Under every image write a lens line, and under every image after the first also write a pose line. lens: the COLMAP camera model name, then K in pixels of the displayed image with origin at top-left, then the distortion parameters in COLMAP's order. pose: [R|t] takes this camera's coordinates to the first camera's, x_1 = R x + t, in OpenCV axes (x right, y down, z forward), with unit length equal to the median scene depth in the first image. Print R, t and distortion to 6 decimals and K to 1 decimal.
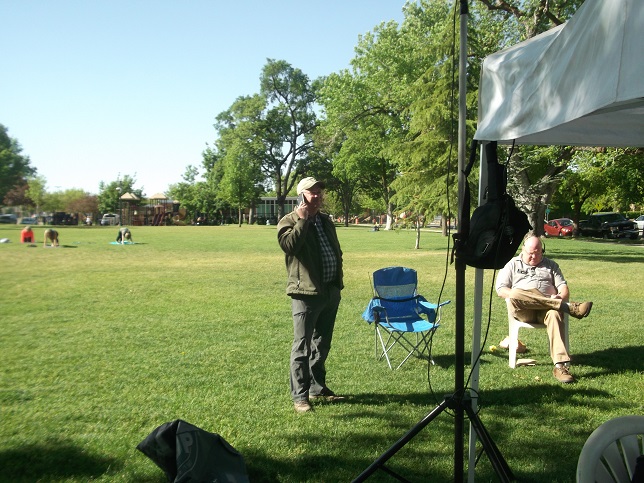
lens RADIAL K [[703.6, 0, 322.0], [0, 703.6, 241.5], [0, 0, 1]] dist [-0.009220, -0.003681]
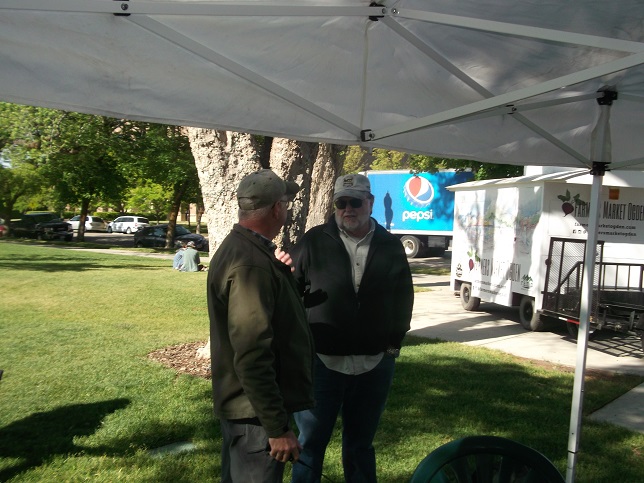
lens RADIAL K [[683.0, 0, 322.0], [0, 683.0, 241.5], [0, 0, 1]] dist [0.004523, 0.009619]
pose [[0.715223, 0.014955, 0.698736, 0.044018], [-0.018252, 0.999830, -0.002716, -0.009501], [-0.698658, -0.010811, 0.715374, 0.100021]]
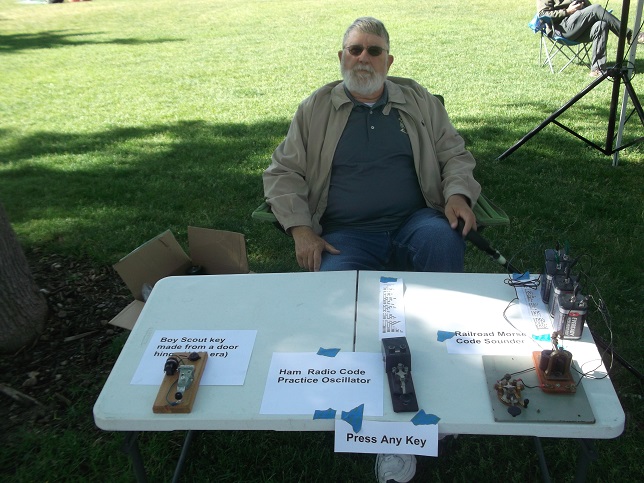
lens RADIAL K [[703.6, 0, 322.0], [0, 703.6, 241.5], [0, 0, 1]] dist [-0.009220, -0.003681]
pose [[0.981778, 0.035559, -0.186676, -0.036465], [0.033414, 0.934730, 0.353783, 0.014286], [0.187072, -0.353574, 0.916509, -0.166836]]
